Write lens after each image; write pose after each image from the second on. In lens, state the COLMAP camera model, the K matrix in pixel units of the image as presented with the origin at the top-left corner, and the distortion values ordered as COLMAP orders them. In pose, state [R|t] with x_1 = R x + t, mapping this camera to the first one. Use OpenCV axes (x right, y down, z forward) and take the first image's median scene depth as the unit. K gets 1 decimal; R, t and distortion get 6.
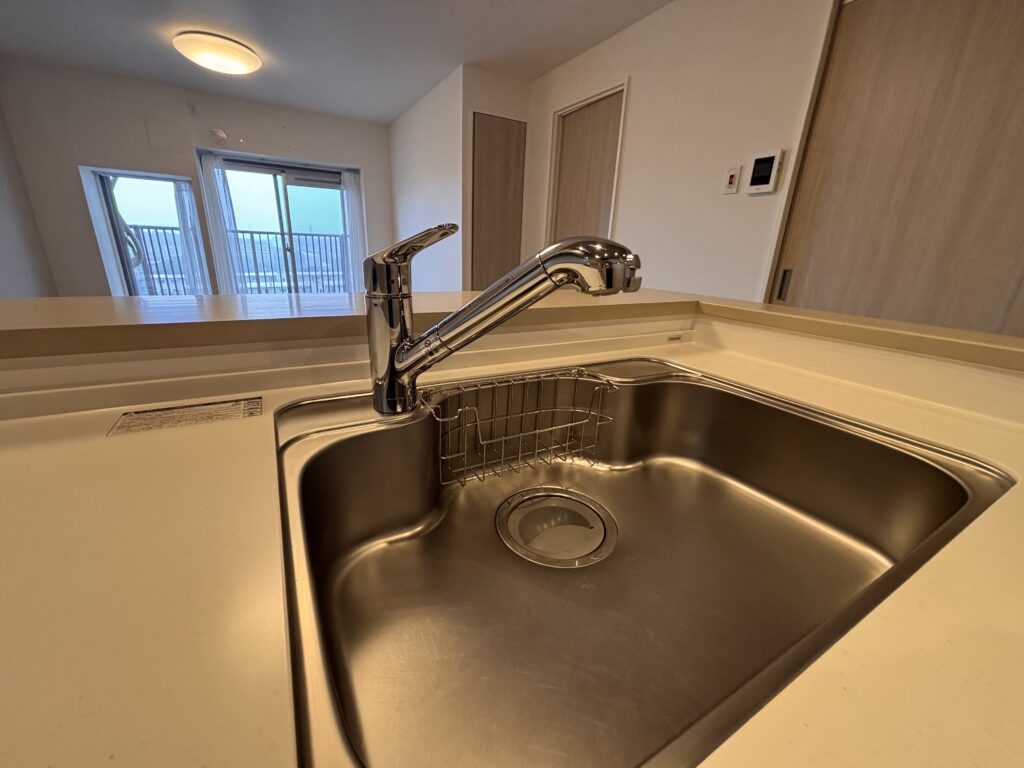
lens RADIAL K [[409.8, 0, 509.1], [0, 409.8, 382.1], [0, 0, 1]] dist [0.001336, -0.000336]
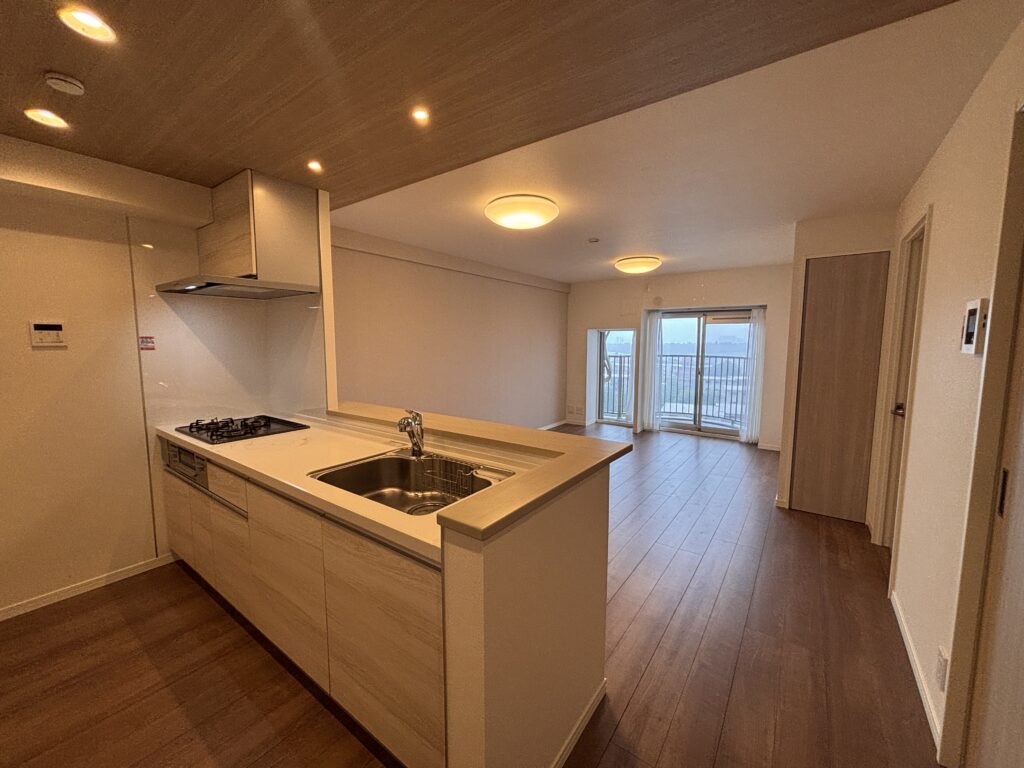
lens RADIAL K [[409.8, 0, 509.1], [0, 409.8, 382.1], [0, 0, 1]] dist [0.001336, -0.000336]
pose [[0.405567, 0.049368, -0.912731, 0.427192], [-0.271543, 0.959969, -0.068735, -0.068586], [0.872800, 0.275722, 0.402737, 0.017195]]
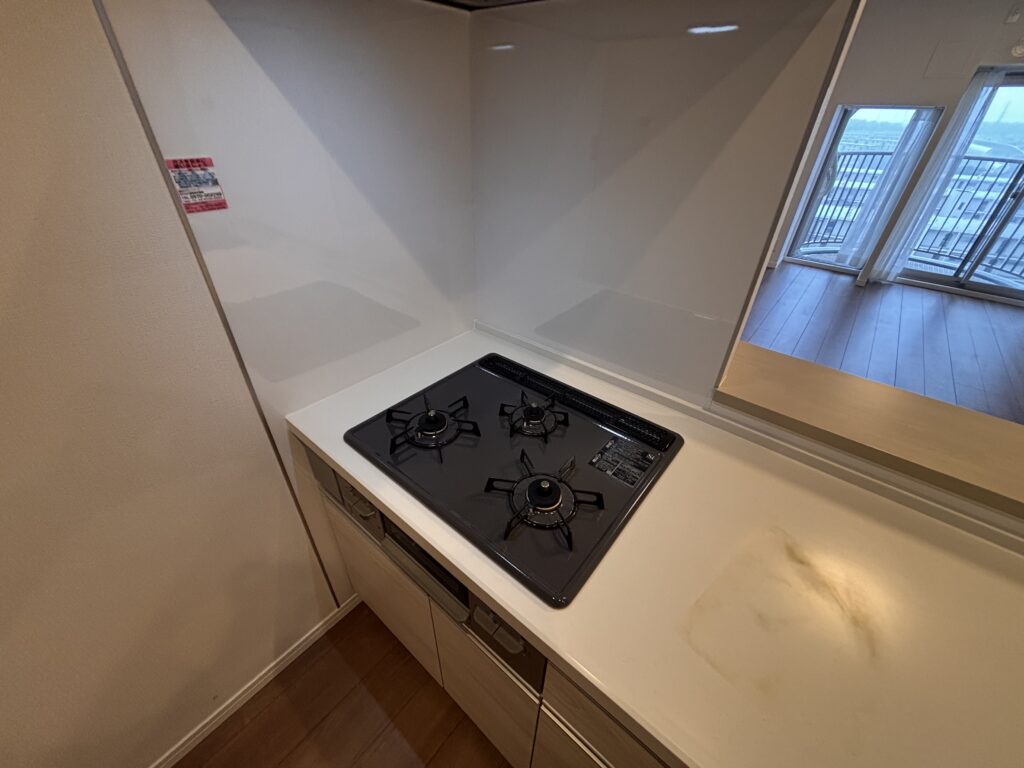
lens RADIAL K [[409.1, 0, 511.0], [0, 409.1, 382.8], [0, 0, 1]] dist [0.002680, -0.000096]
pose [[0.349999, 0.492599, -0.796773, -0.102450], [-0.300244, 0.864689, 0.402699, -0.058192], [0.887330, 0.098282, 0.450540, -0.167956]]
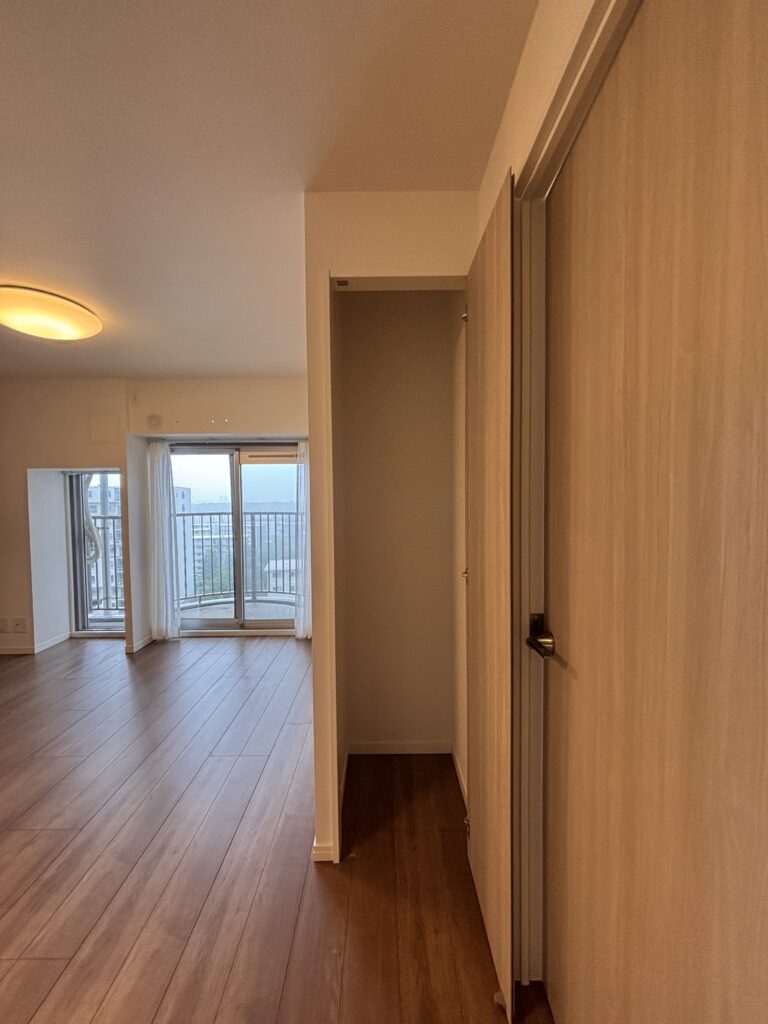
lens RADIAL K [[409.1, 0, 380.6], [0, 409.1, 514.3], [0, 0, 1]] dist [0.002680, -0.000096]
pose [[0.864943, -0.033996, -0.500717, 0.129867], [-0.110006, 0.960598, -0.255245, -0.235340], [0.489666, 0.275854, 0.827123, 0.557845]]
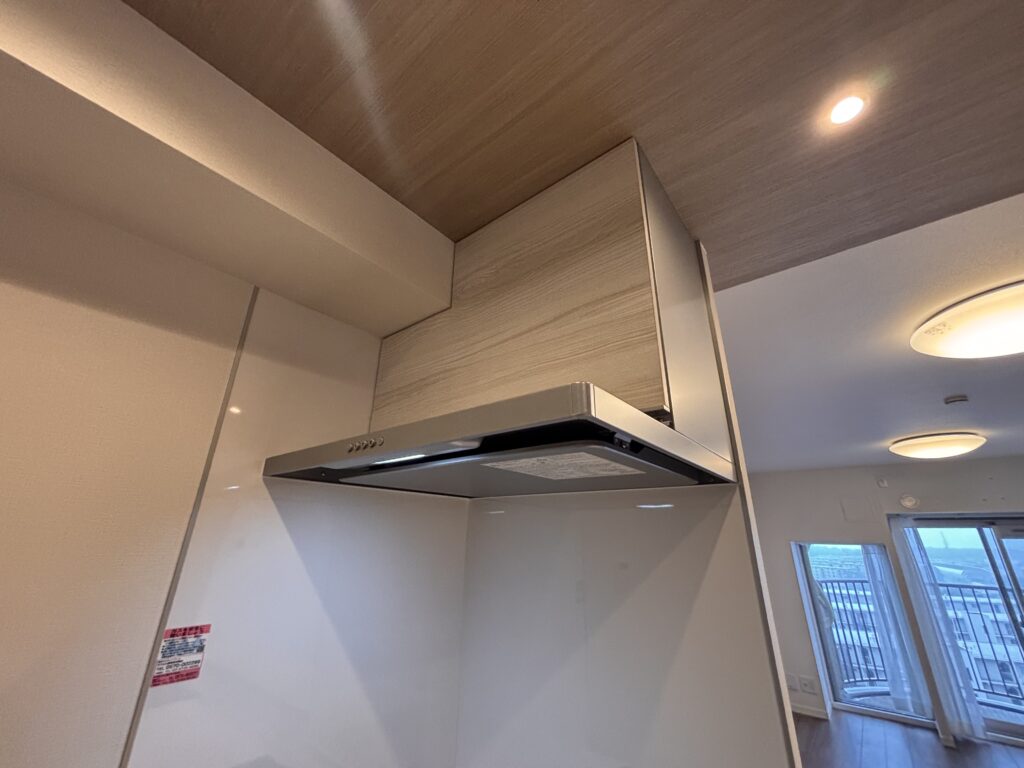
lens RADIAL K [[409.8, 0, 509.1], [0, 409.8, 382.1], [0, 0, 1]] dist [0.001336, -0.000336]
pose [[0.356434, -0.366975, -0.859234, -0.089031], [-0.294072, 0.828833, -0.475980, -0.073601], [0.886835, 0.422332, 0.187507, -0.173852]]
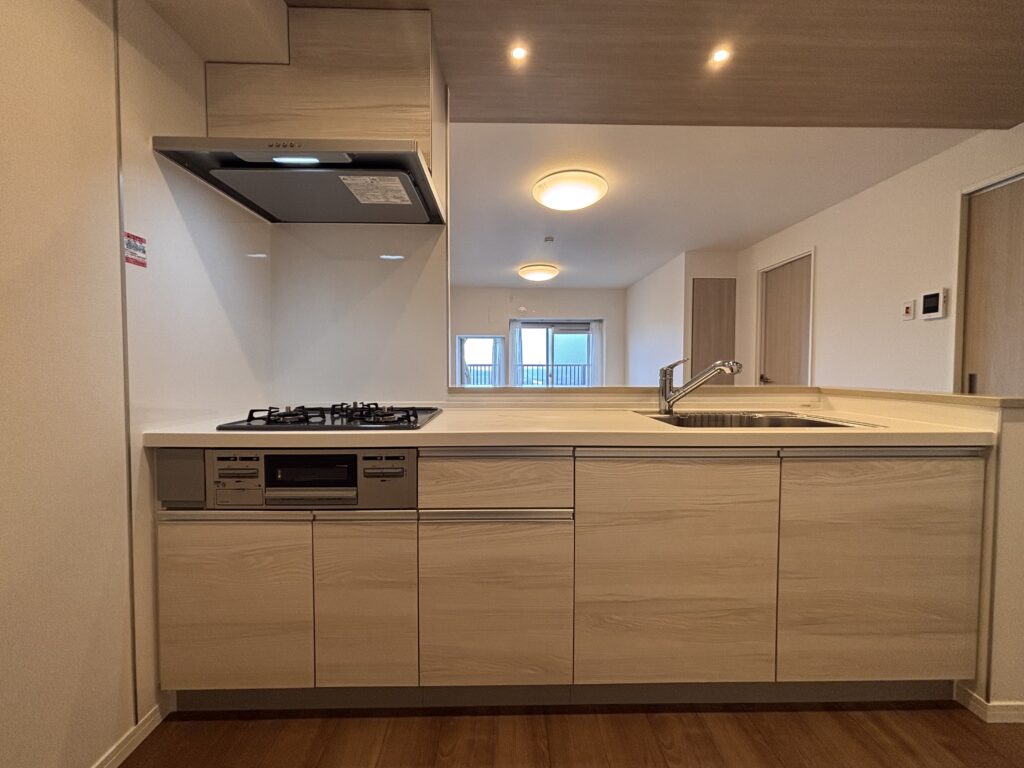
lens RADIAL K [[409.8, 0, 509.1], [0, 409.8, 382.1], [0, 0, 1]] dist [0.001336, -0.000336]
pose [[0.875954, -0.024635, -0.481766, 0.025680], [-0.117514, 0.957712, -0.262638, 0.106356], [0.467863, 0.286673, 0.836016, -0.302033]]
